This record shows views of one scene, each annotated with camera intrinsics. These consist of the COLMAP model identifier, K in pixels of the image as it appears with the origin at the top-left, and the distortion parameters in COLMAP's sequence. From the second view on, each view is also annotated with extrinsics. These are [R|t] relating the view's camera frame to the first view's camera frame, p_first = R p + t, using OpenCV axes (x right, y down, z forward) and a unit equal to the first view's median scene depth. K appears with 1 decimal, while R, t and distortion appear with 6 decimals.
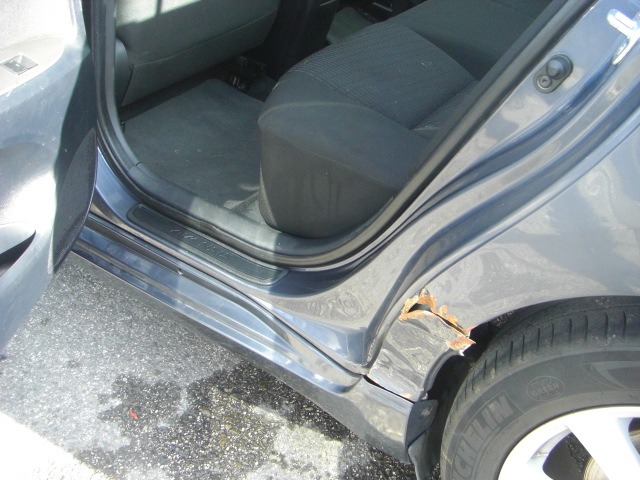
lens RADIAL K [[717.9, 0, 317.7], [0, 717.9, 238.7], [0, 0, 1]] dist [-0.122893, 0.000000]
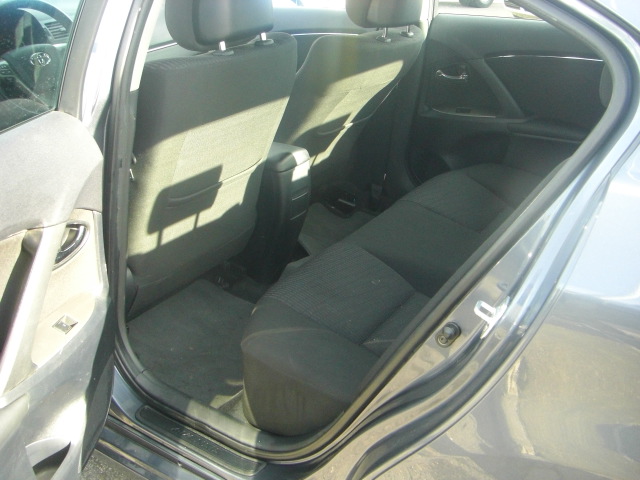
lens RADIAL K [[717.9, 0, 320.7], [0, 717.9, 241.0], [0, 0, 1]] dist [-0.122893, 0.000000]
pose [[0.999231, -0.022163, 0.032341, 0.021395], [0.027839, 0.981918, -0.187248, -0.099995], [-0.027607, 0.188004, 0.981780, -0.288431]]
